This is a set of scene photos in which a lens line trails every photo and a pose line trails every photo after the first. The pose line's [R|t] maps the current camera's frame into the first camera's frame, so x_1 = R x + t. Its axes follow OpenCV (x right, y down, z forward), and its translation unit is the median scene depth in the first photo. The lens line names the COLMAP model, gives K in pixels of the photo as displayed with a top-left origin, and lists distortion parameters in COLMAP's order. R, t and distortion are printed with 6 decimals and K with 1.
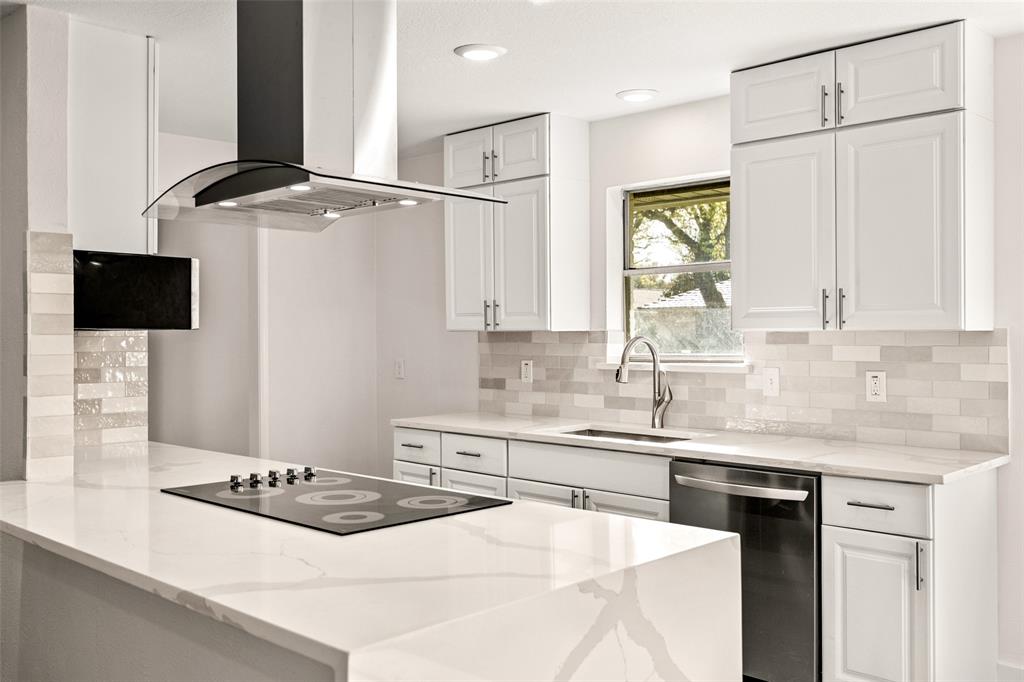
lens RADIAL K [[928.7, 0, 517.4], [0, 928.7, 333.7], [0, 0, 1]] dist [0.031882, 0.003160]
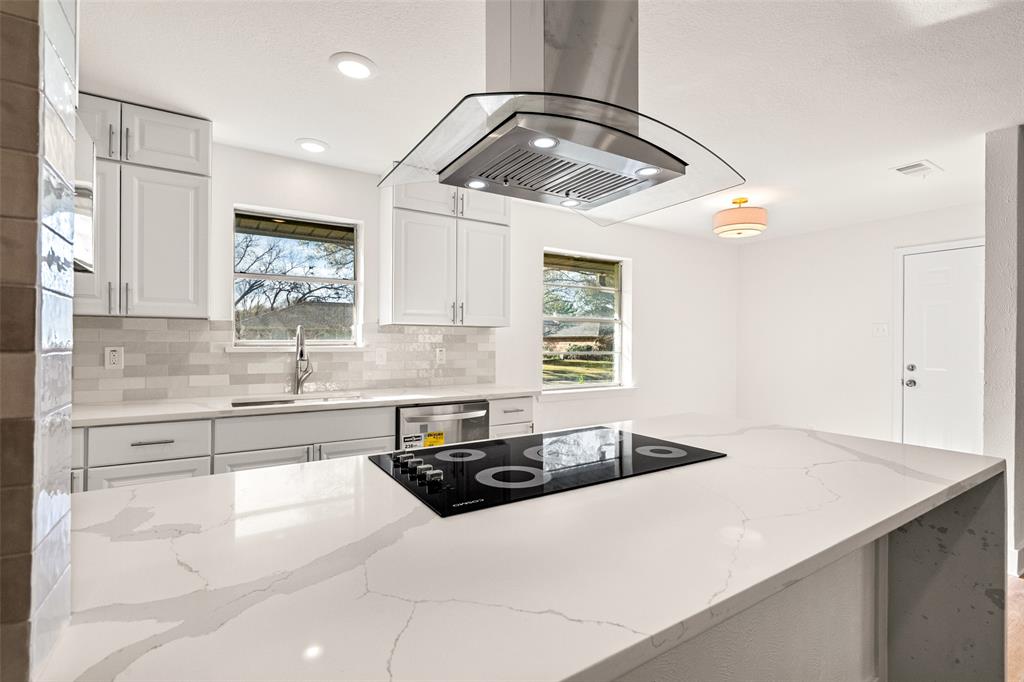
lens RADIAL K [[460.9, 0, 510.3], [0, 460.9, 339.4], [0, 0, 1]] dist [-0.002154, -0.000118]
pose [[0.241097, 0.011705, 0.970431, -0.415676], [-0.005099, 0.999929, -0.010794, 0.027125], [-0.970488, -0.002345, 0.241139, 0.528088]]
